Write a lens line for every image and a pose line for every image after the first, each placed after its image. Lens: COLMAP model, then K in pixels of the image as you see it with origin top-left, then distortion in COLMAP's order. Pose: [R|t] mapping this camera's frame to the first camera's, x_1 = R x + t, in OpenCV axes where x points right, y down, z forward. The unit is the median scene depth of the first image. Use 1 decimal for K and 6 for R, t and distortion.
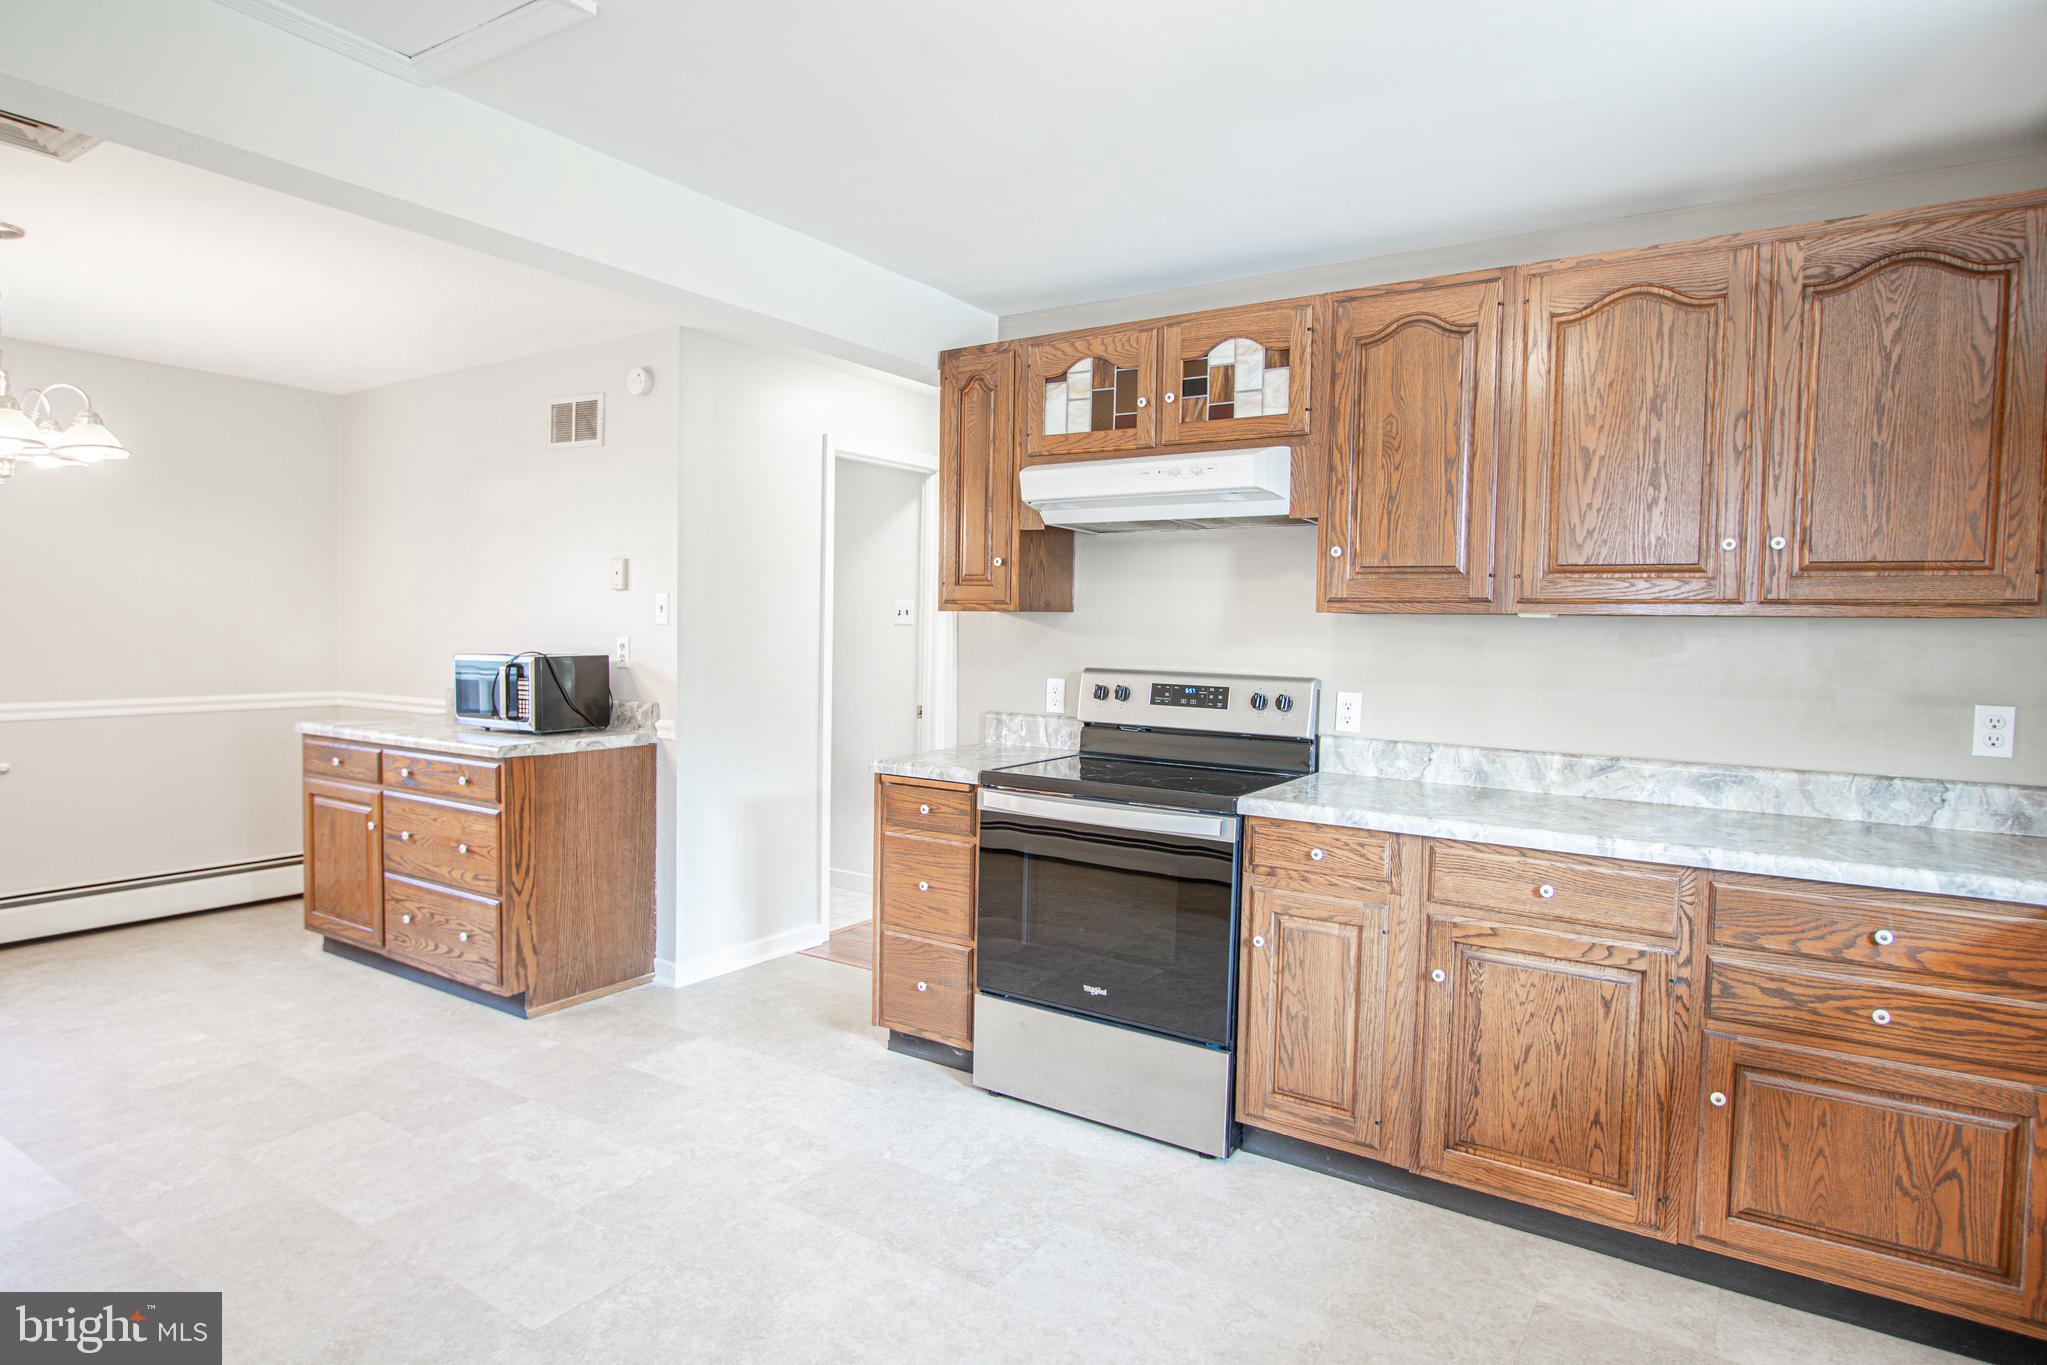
lens RADIAL K [[1144.7, 0, 1005.8], [0, 1144.7, 677.6], [0, 0, 1]] dist [-0.021051, 0.008300]
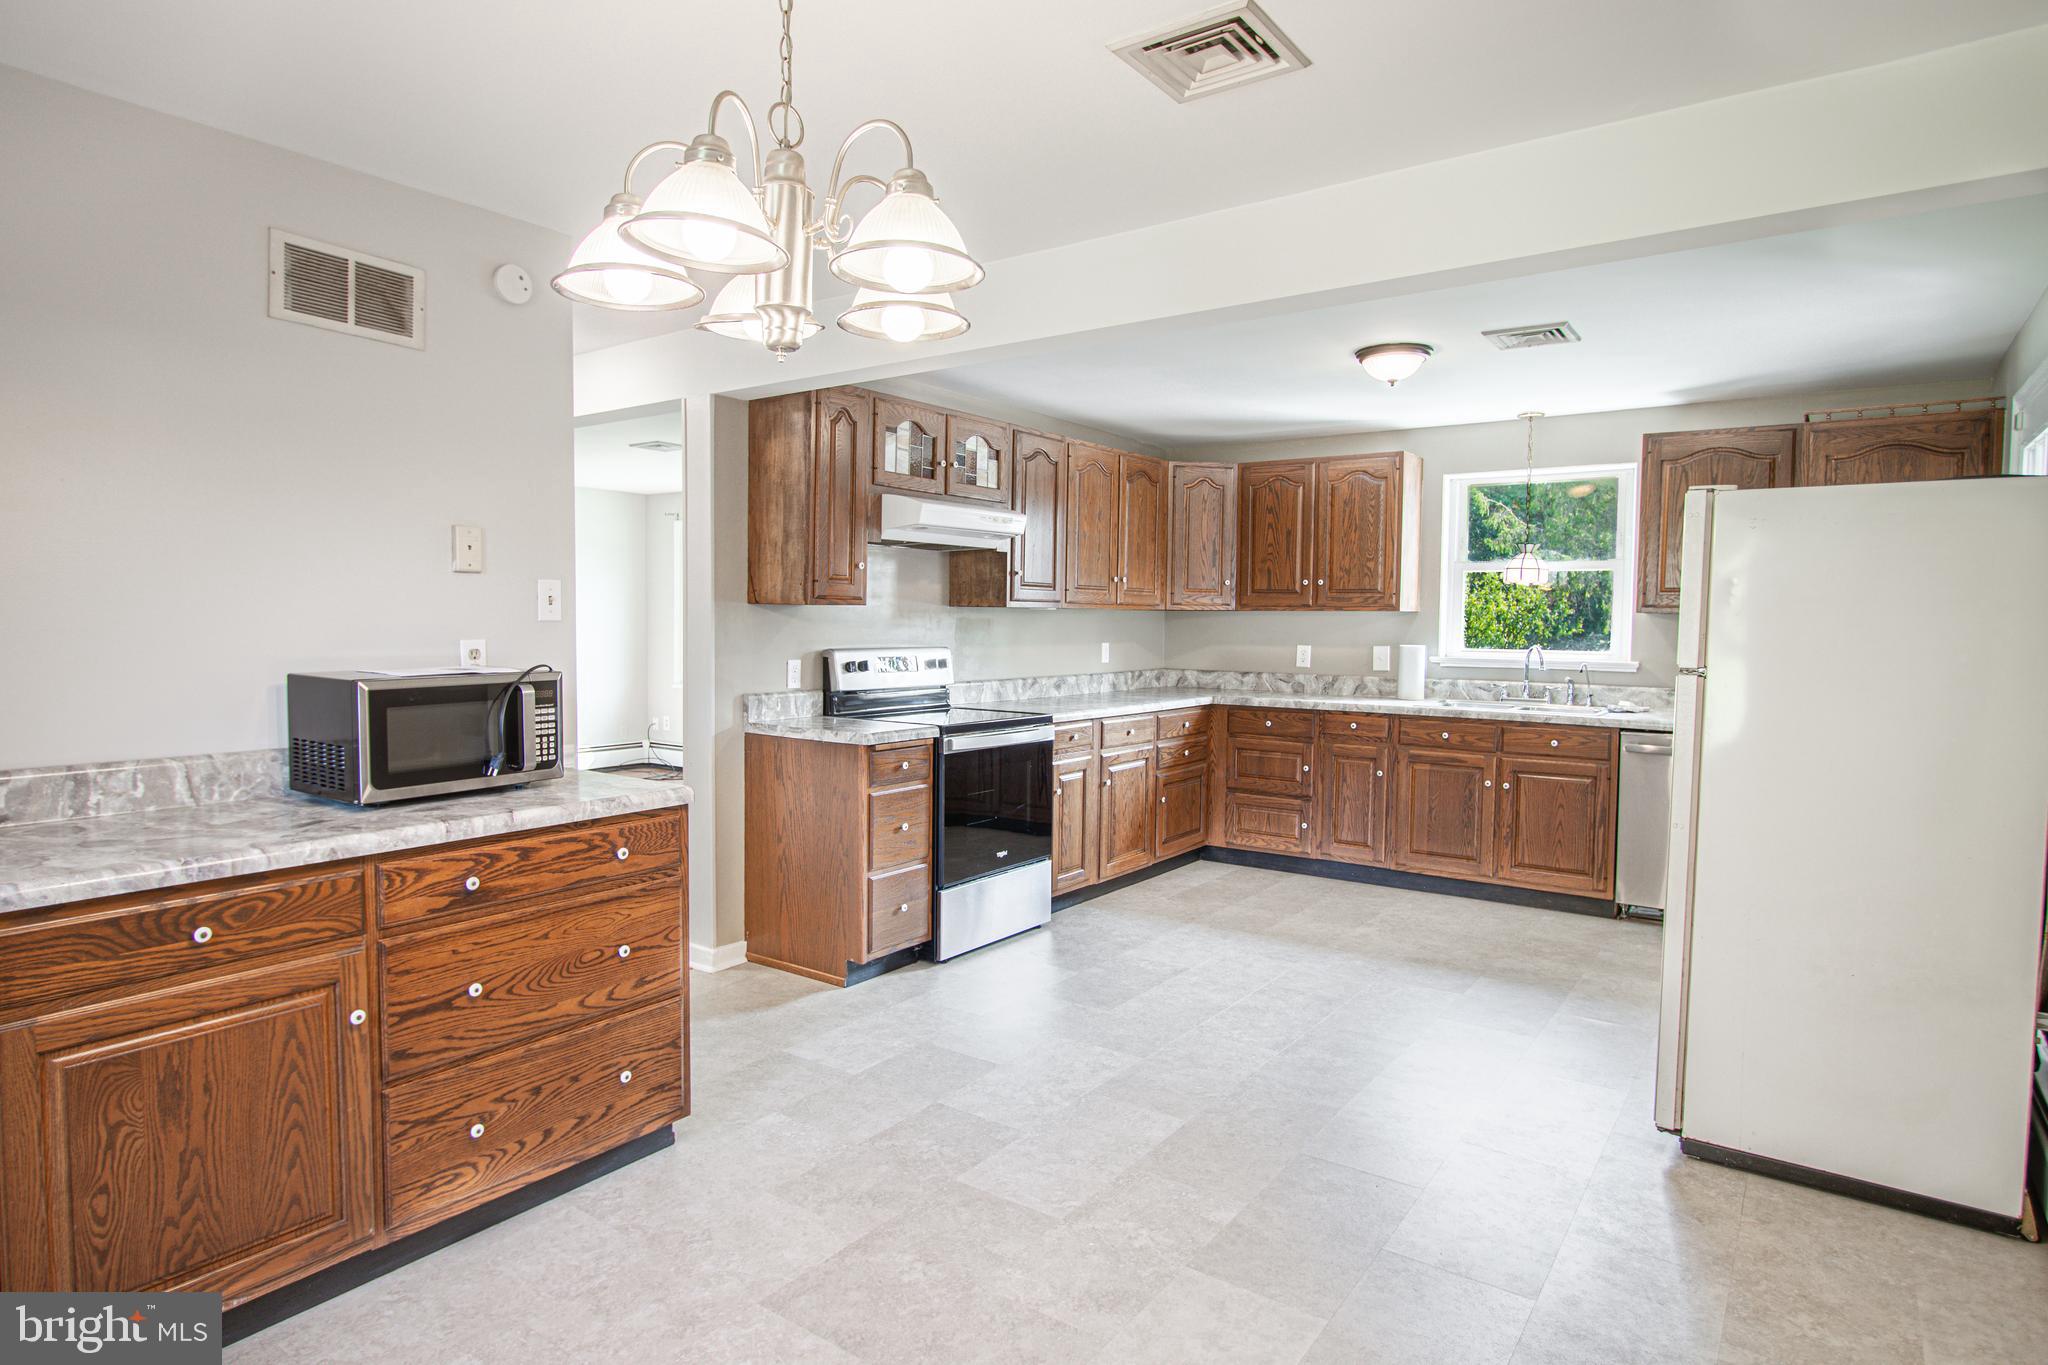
lens RADIAL K [[1145.3, 0, 1006.3], [0, 1145.3, 677.6], [0, 0, 1]] dist [-0.021051, 0.008300]
pose [[0.039161, -0.069132, 0.996839, -1.141837], [0.037773, 0.996993, 0.067658, -0.053396], [-0.998519, 0.035004, 0.041655, 0.728904]]
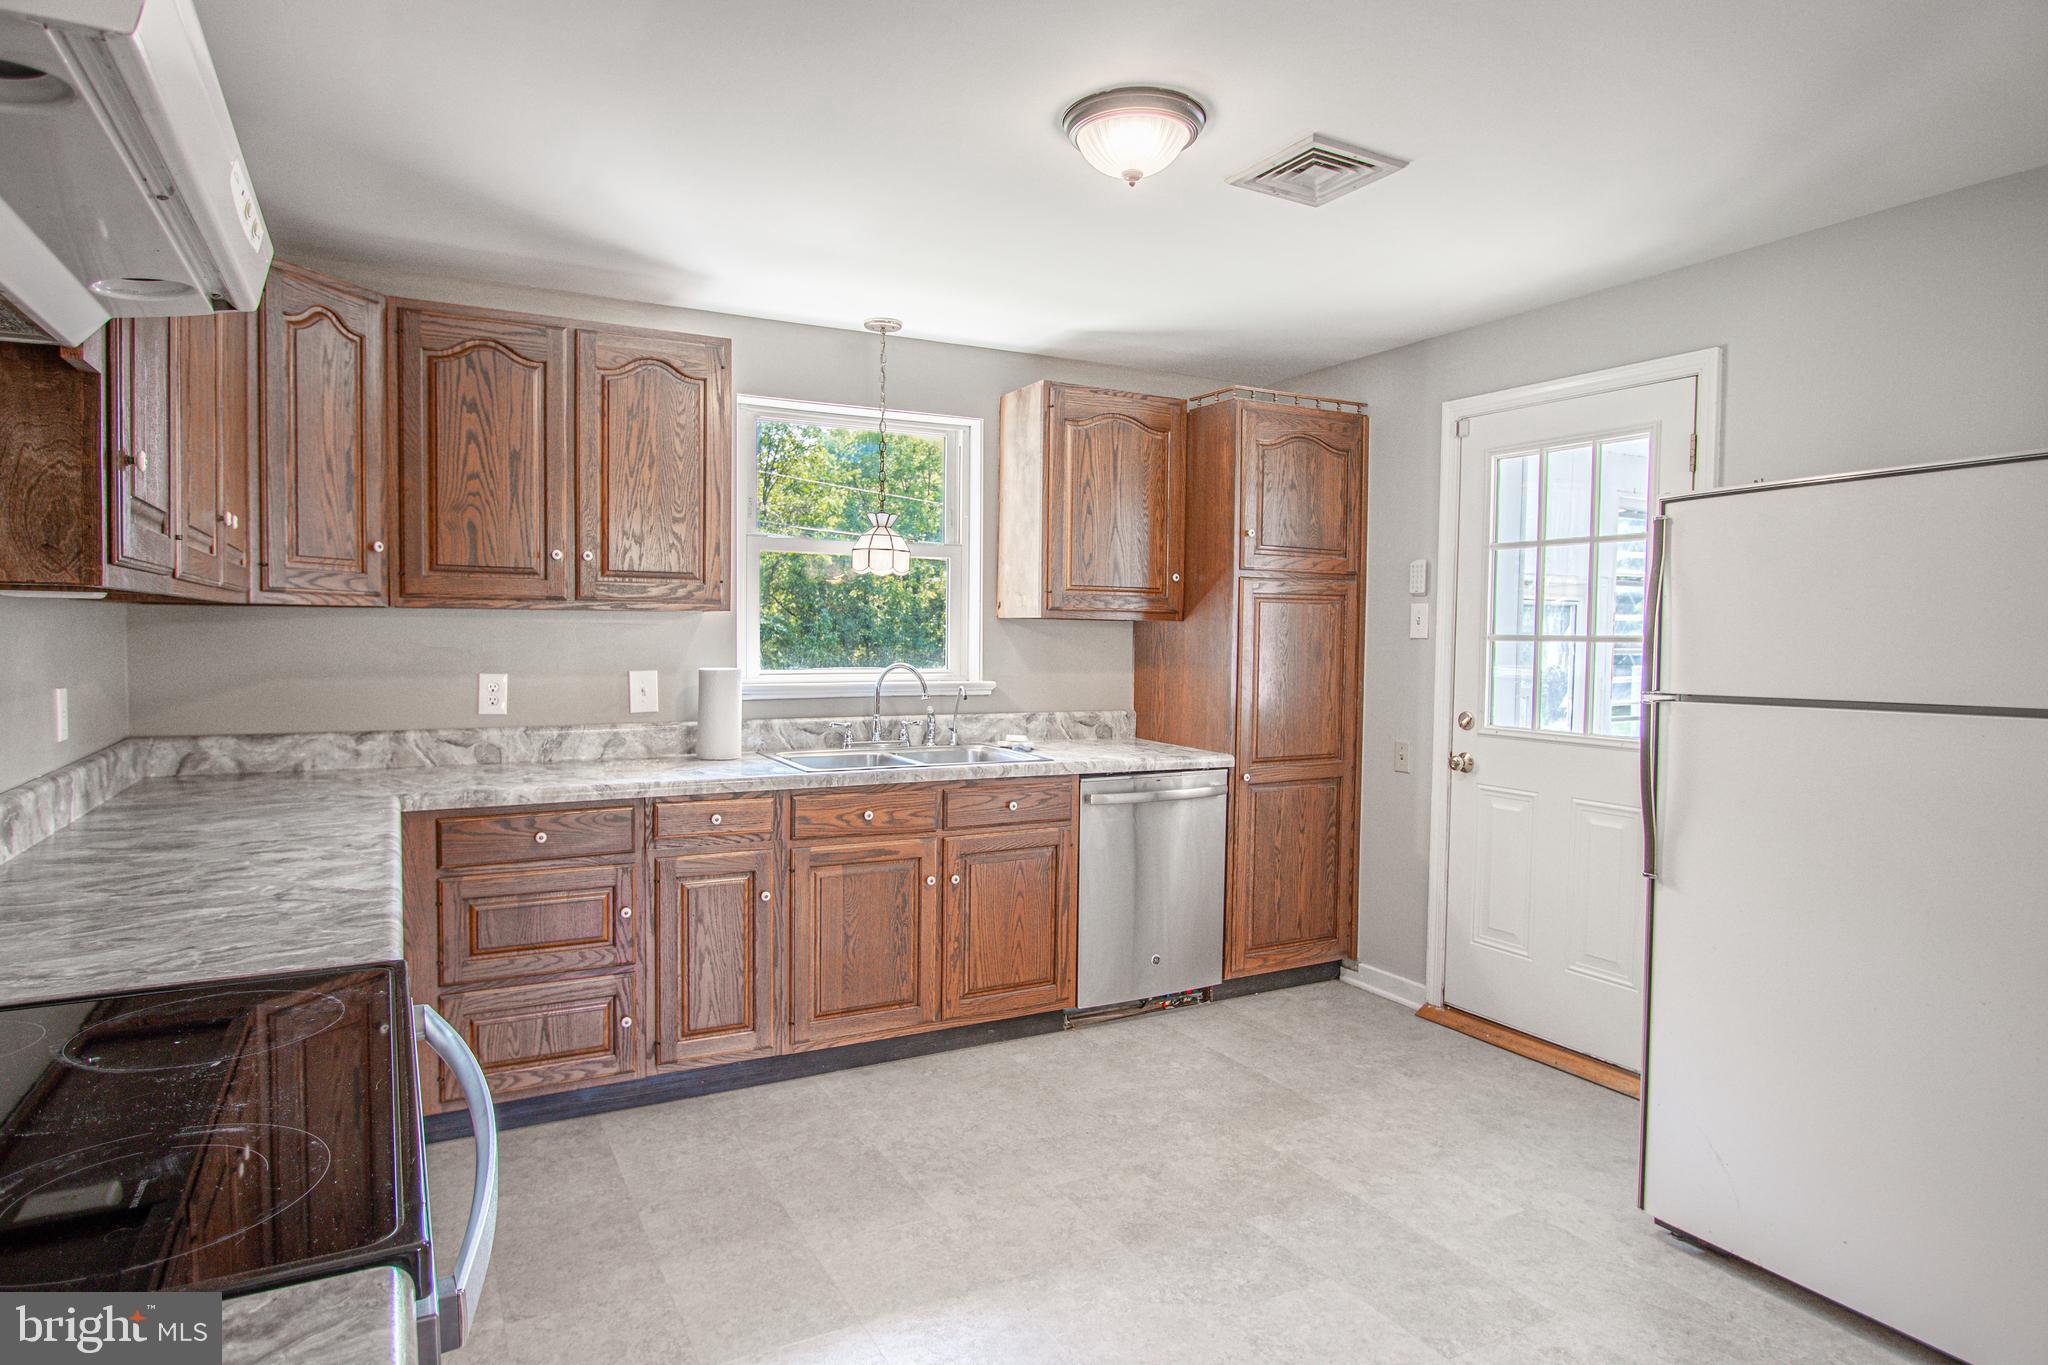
lens RADIAL K [[1145.3, 0, 1006.3], [0, 1145.3, 677.6], [0, 0, 1]] dist [-0.021051, 0.008300]
pose [[-0.881590, -0.044998, 0.469867, -0.197952], [-0.002783, 0.995924, 0.090156, -0.048795], [-0.472008, 0.078173, -0.878121, 0.958099]]
